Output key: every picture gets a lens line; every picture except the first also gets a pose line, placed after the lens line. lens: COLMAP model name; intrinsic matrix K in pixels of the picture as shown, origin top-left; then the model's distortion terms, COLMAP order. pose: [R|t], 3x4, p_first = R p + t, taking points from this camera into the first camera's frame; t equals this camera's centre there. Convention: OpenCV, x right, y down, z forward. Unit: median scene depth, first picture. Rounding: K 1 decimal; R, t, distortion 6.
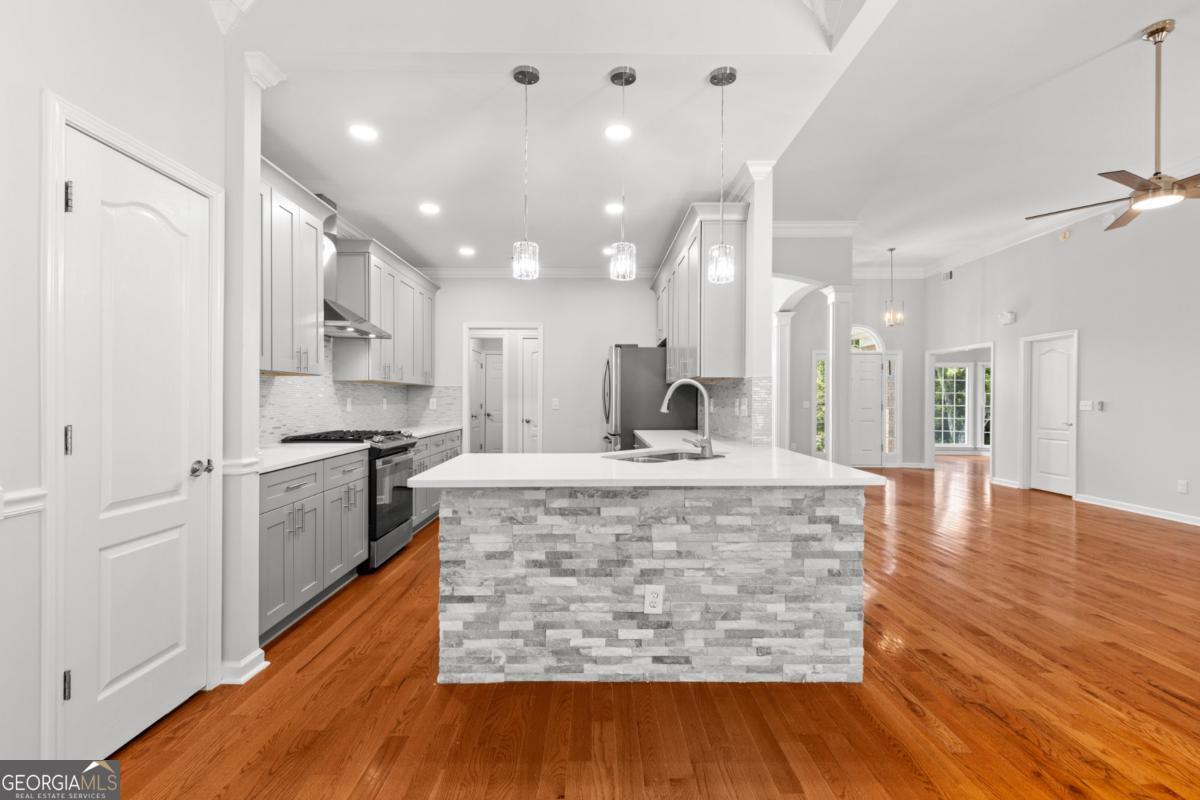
lens RADIAL K [[541.8, 0, 593.5], [0, 541.8, 401.3], [0, 0, 1]] dist [0.012630, -0.001220]
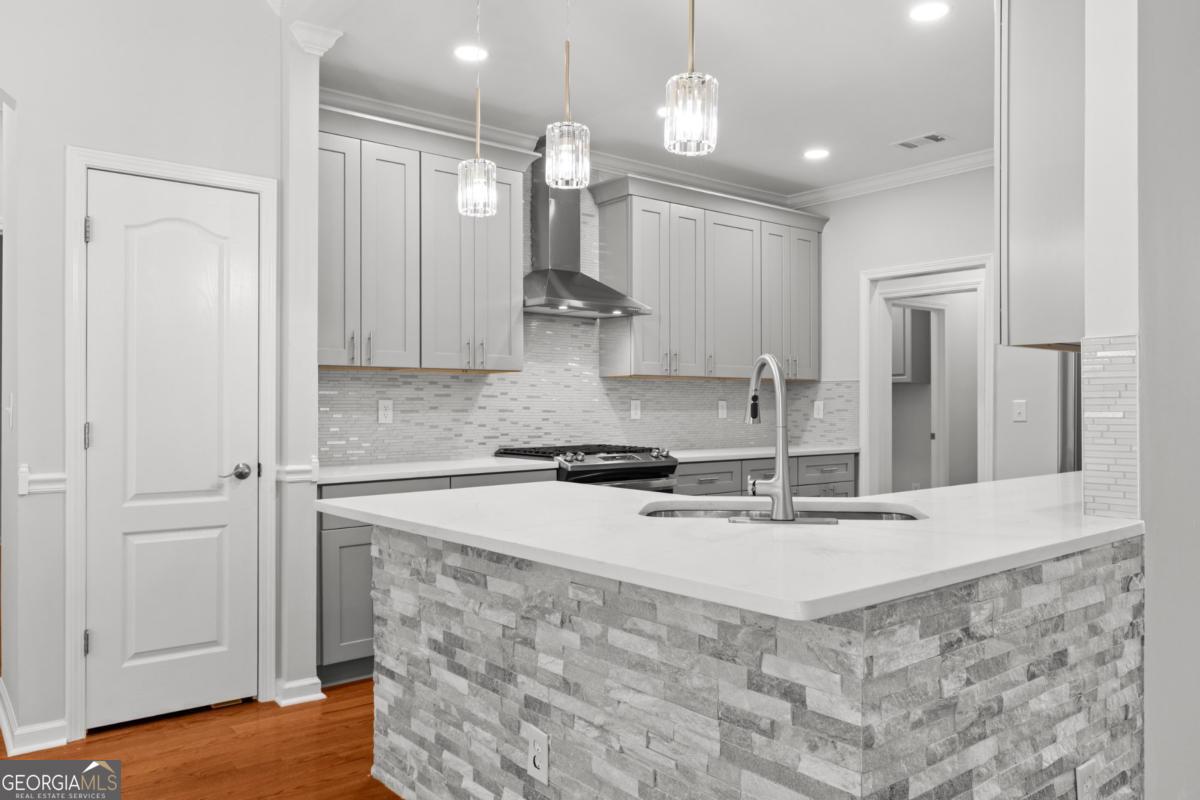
lens RADIAL K [[869.8, 0, 596.1], [0, 869.8, 407.2], [0, 0, 1]] dist [-0.005677, 0.008983]
pose [[0.625640, -0.001025, -0.780111, 0.846266], [-0.000468, 0.999998, -0.001690, 0.009409], [0.780112, 0.001422, 0.625639, 0.486570]]
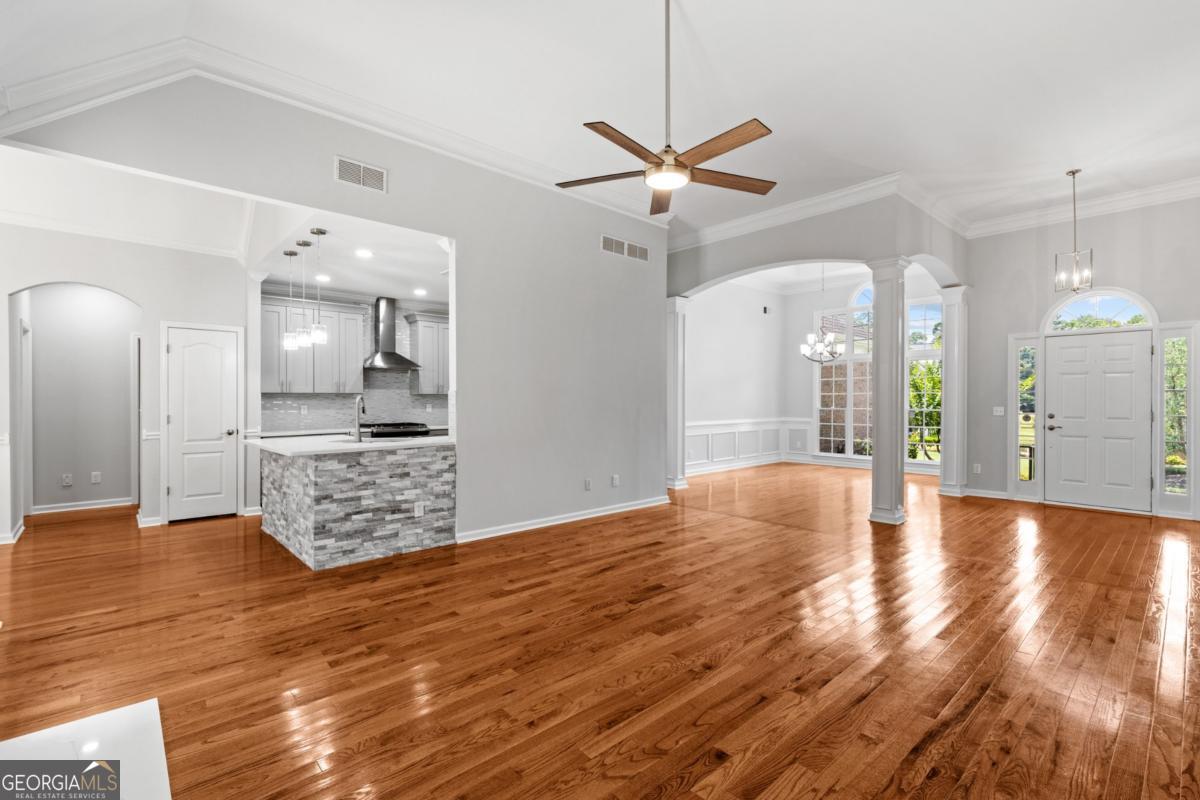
lens RADIAL K [[541.8, 0, 590.9], [0, 541.8, 402.5], [0, 0, 1]] dist [0.012630, -0.001220]
pose [[0.661185, -0.001608, -0.750221, 2.383843], [0.000825, 0.999999, -0.001416, -0.019223], [0.750223, 0.000317, 0.661185, 0.517074]]
